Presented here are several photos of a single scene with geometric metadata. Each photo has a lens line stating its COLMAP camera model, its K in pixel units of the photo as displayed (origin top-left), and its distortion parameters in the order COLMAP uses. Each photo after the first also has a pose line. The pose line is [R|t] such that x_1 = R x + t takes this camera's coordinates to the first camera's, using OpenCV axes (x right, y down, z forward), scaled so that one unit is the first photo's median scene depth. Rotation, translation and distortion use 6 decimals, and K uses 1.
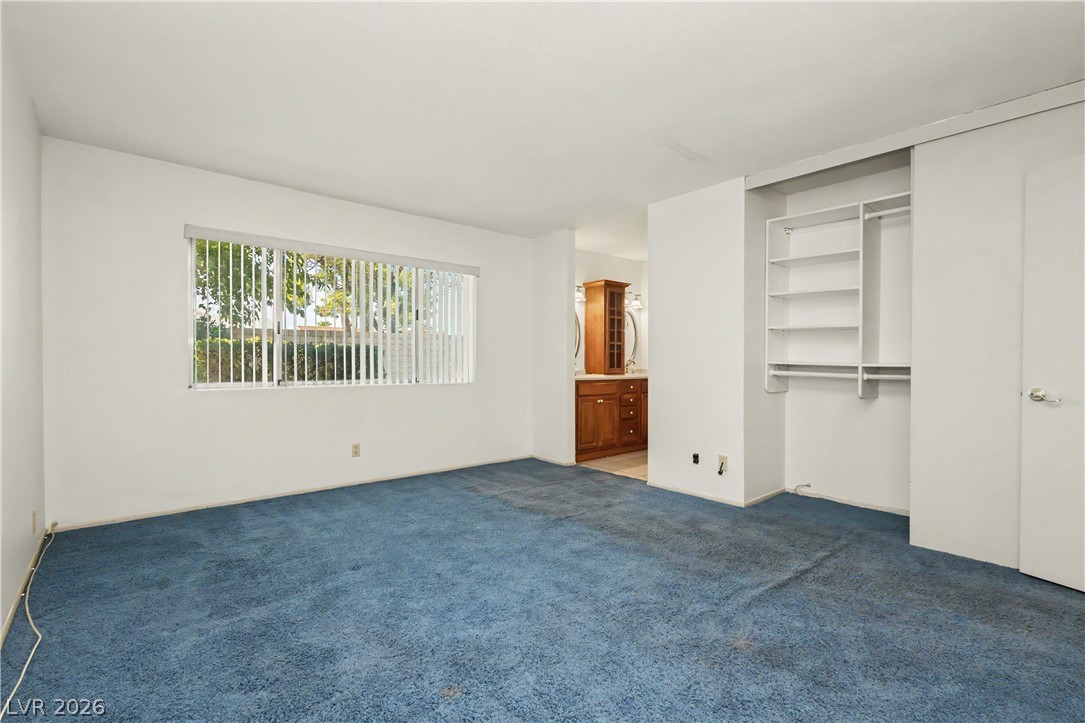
lens RADIAL K [[497.9, 0, 538.4], [0, 497.9, 364.2], [0, 0, 1]] dist [0.003476, -0.000617]
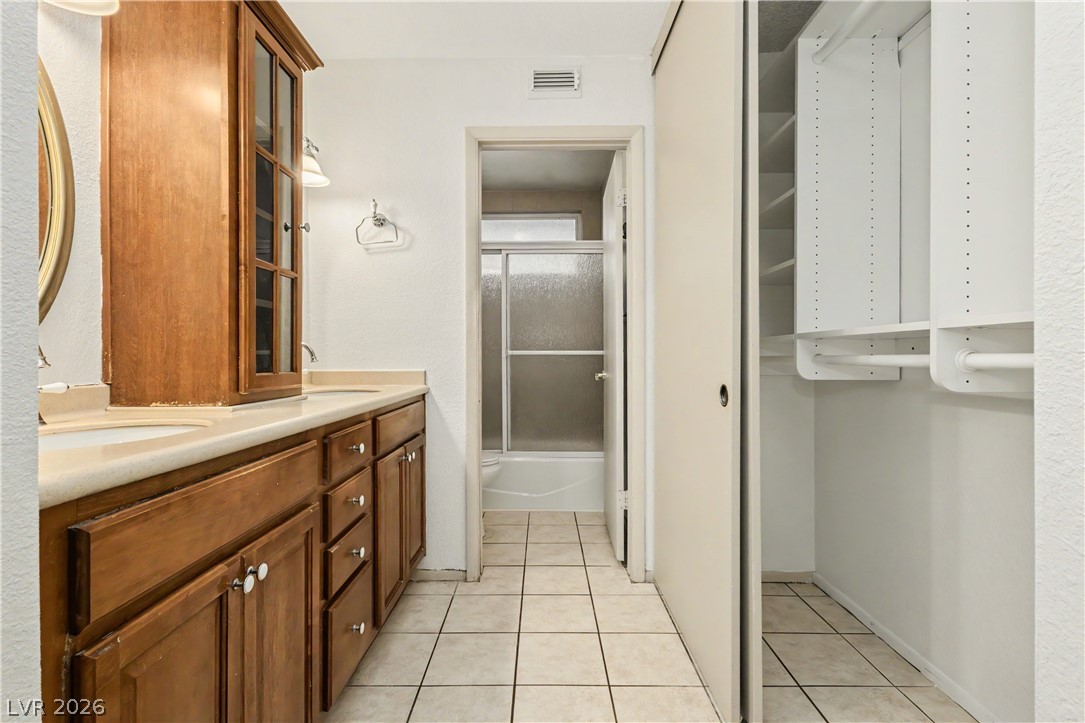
lens RADIAL K [[503.3, 0, 535.2], [0, 503.3, 358.6], [0, 0, 1]] dist [-0.000661, -0.000093]
pose [[0.654686, -0.003354, 0.755894, 0.054040], [0.009008, 0.999954, -0.003365, 0.002986], [-0.755847, 0.009012, 0.654686, 0.746507]]
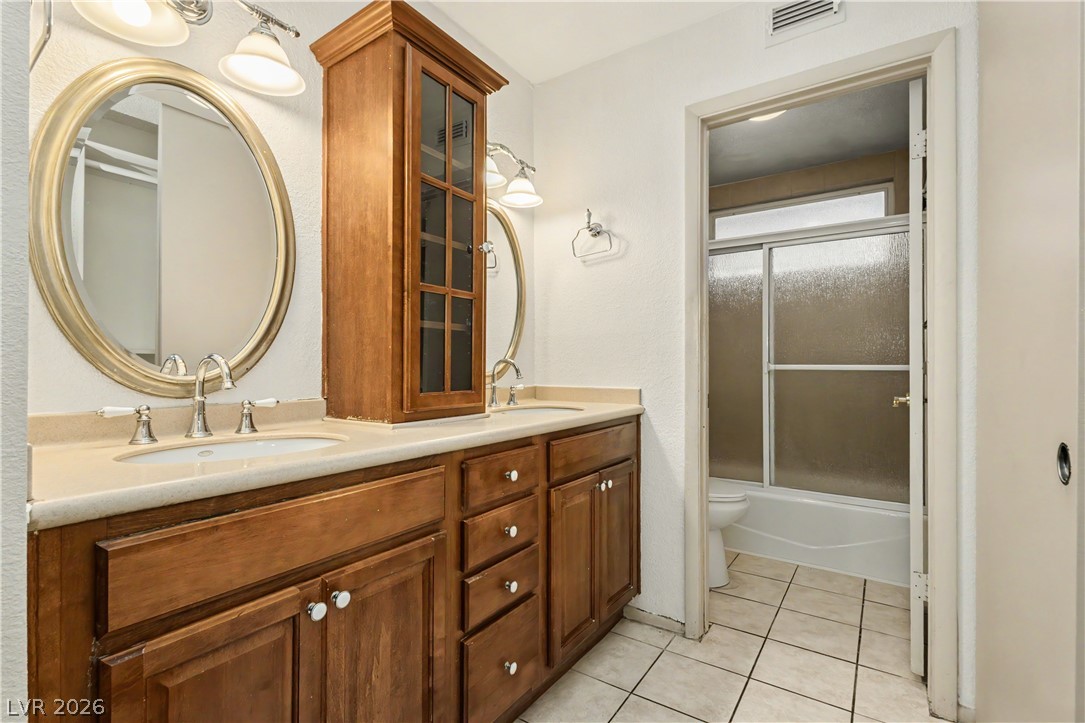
lens RADIAL K [[497.9, 0, 538.4], [0, 497.9, 364.2], [0, 0, 1]] dist [0.003476, -0.000617]
pose [[0.965339, 0.003484, 0.260978, 0.133779], [-0.000642, 0.999940, -0.010973, -0.003259], [-0.261000, 0.010425, 0.965283, 0.748145]]
